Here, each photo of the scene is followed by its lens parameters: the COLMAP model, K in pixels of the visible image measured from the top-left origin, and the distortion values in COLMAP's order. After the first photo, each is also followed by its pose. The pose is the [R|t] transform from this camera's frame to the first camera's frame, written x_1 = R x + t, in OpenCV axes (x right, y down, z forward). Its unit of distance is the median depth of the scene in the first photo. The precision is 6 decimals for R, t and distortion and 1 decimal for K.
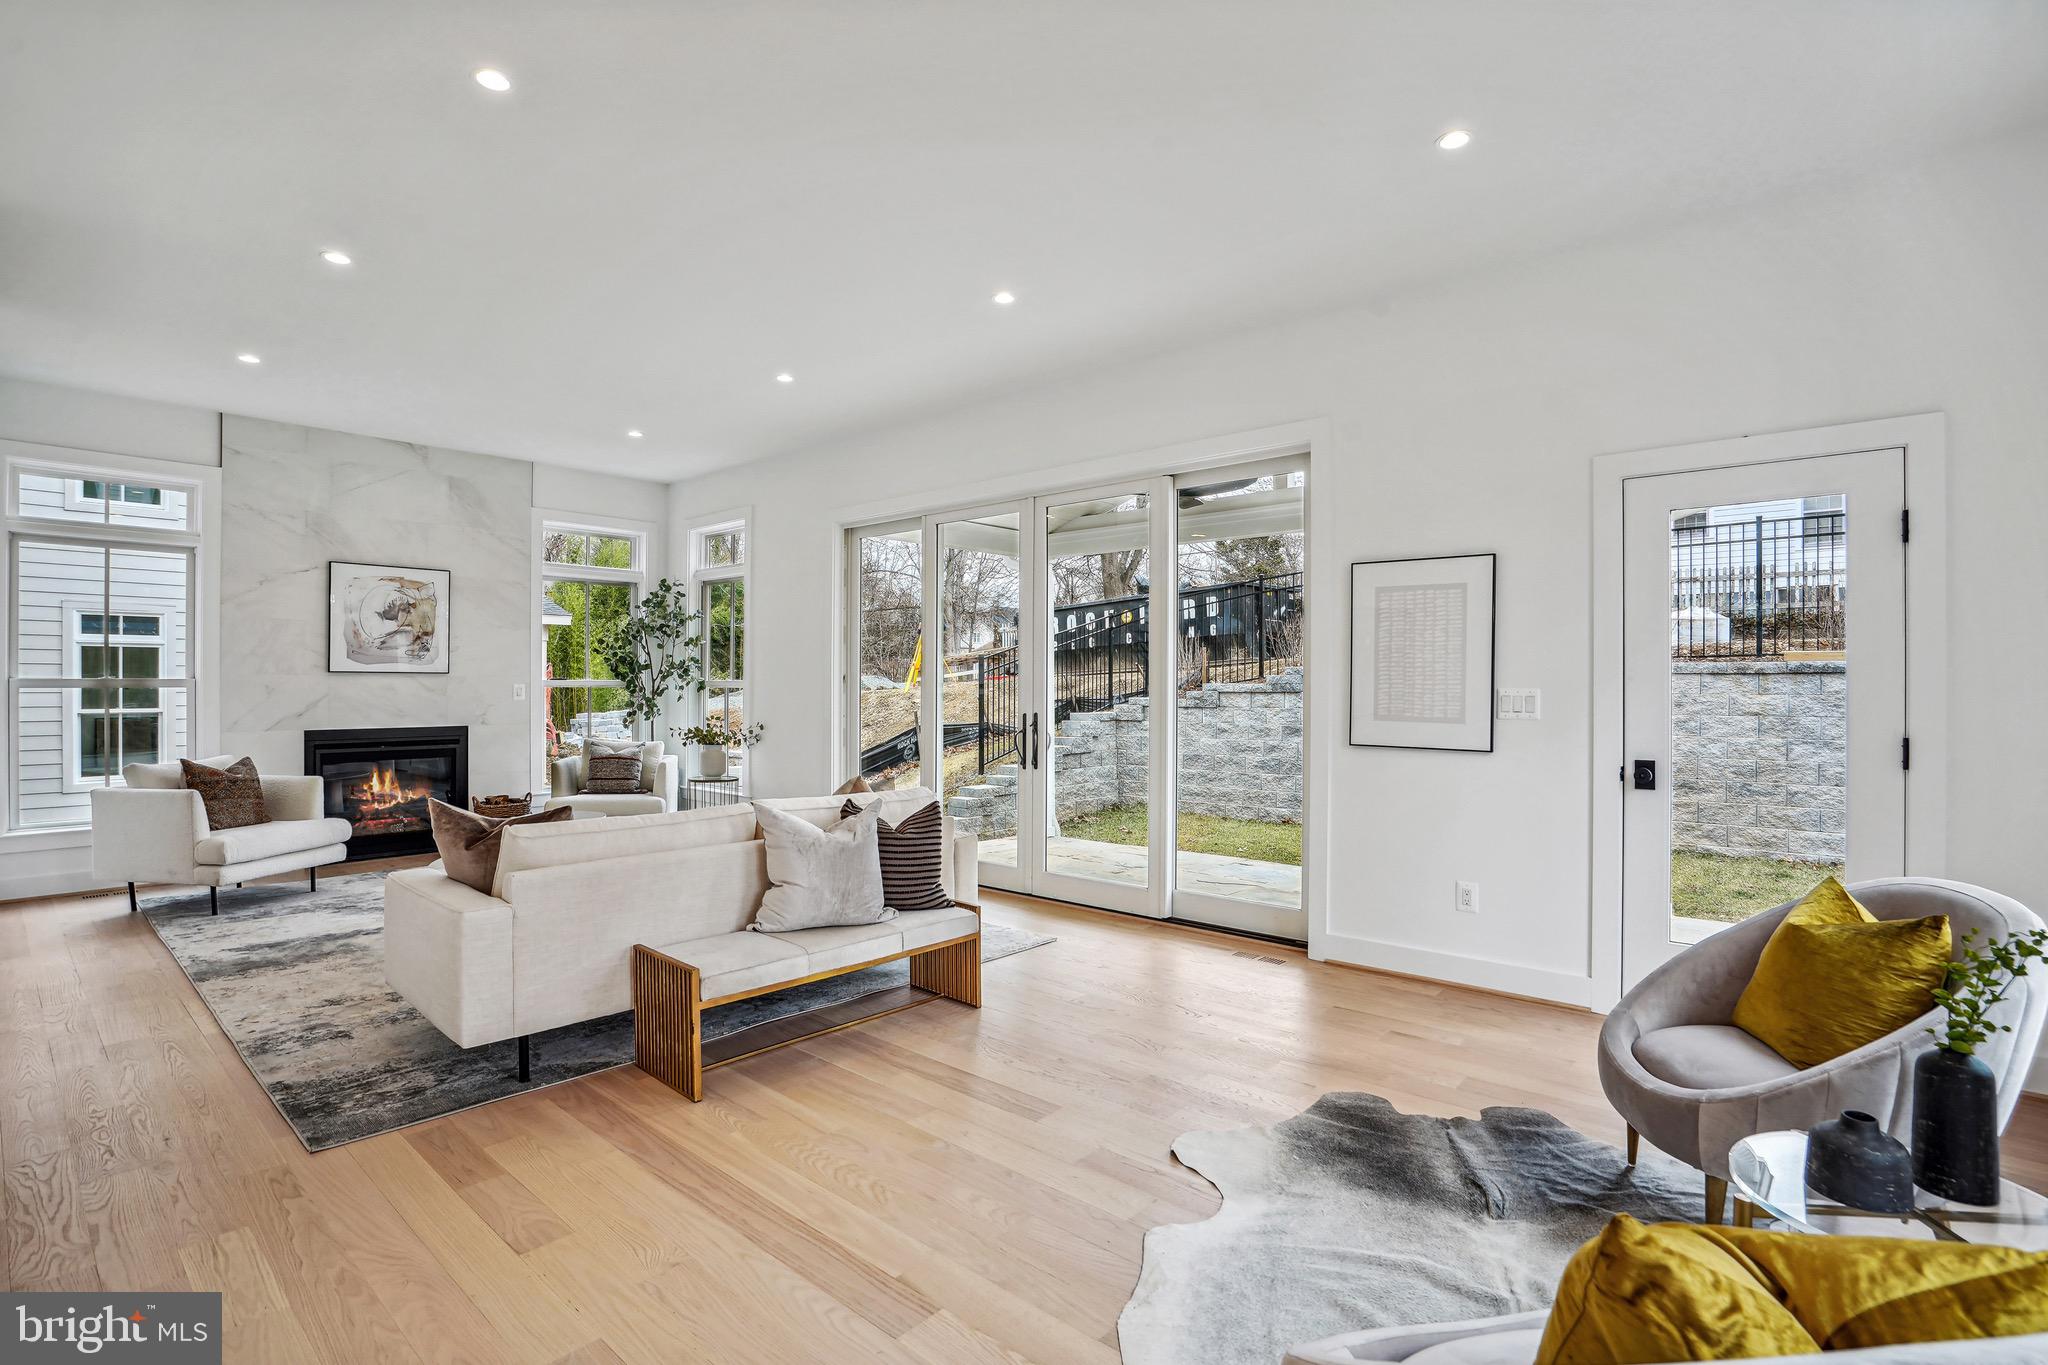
lens RADIAL K [[985.1, 0, 1024.9], [0, 985.1, 699.4], [0, 0, 1]] dist [0.000743, -0.000215]
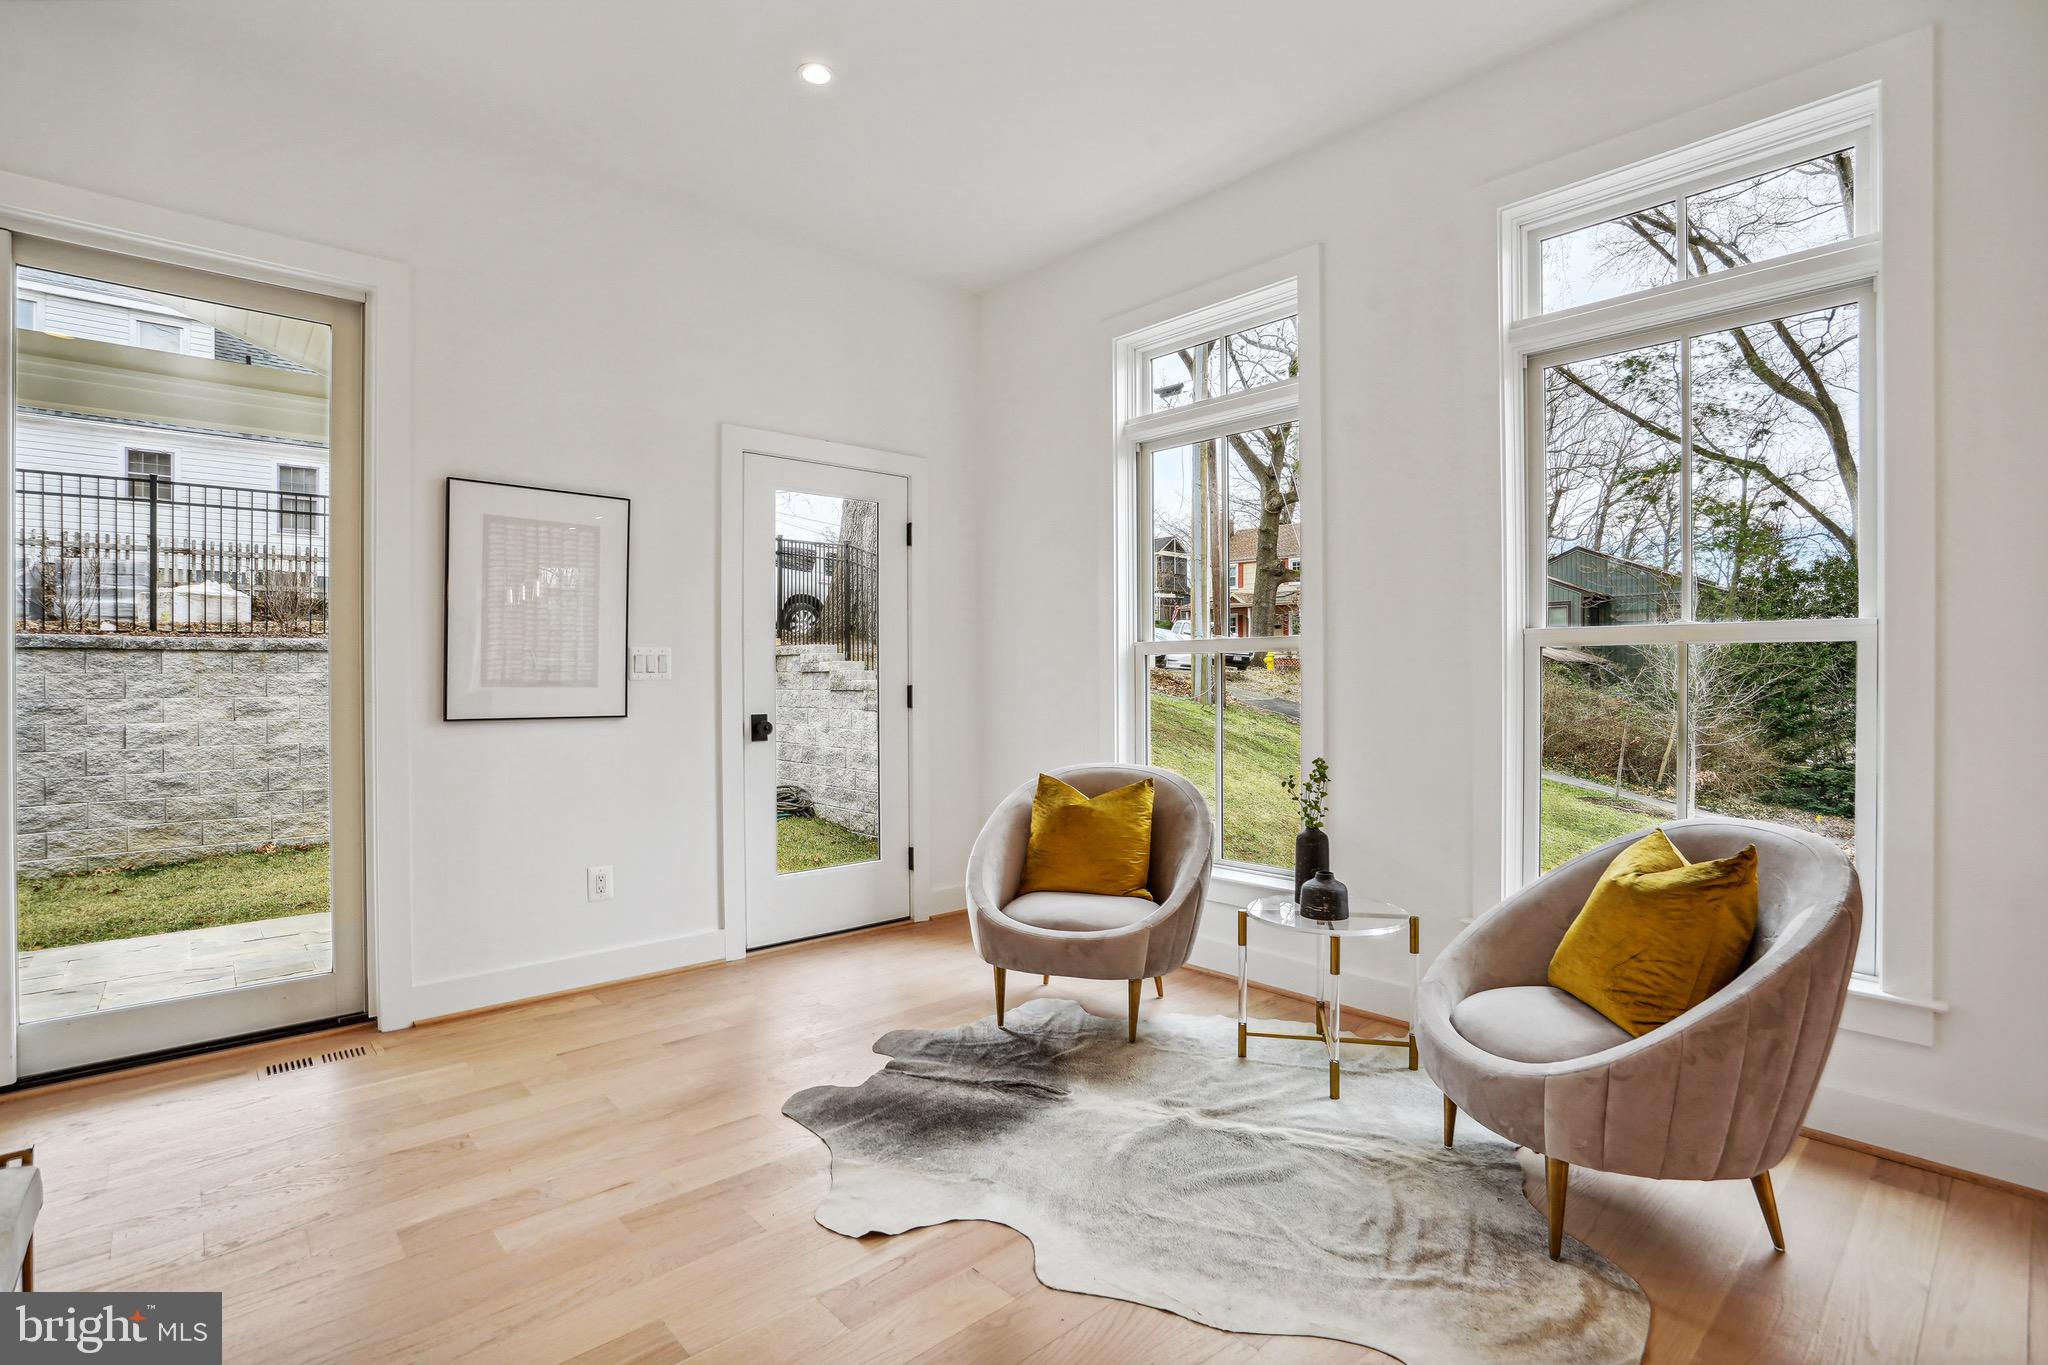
lens RADIAL K [[1015.1, 0, 1024.0], [0, 1015.1, 682.5], [0, 0, 1]] dist [-0.032504, 0.000905]
pose [[0.101512, -0.012677, 0.994754, -0.377868], [0.014711, 0.999829, 0.011240, 0.015045], [-0.994726, 0.013493, 0.101681, 0.492090]]
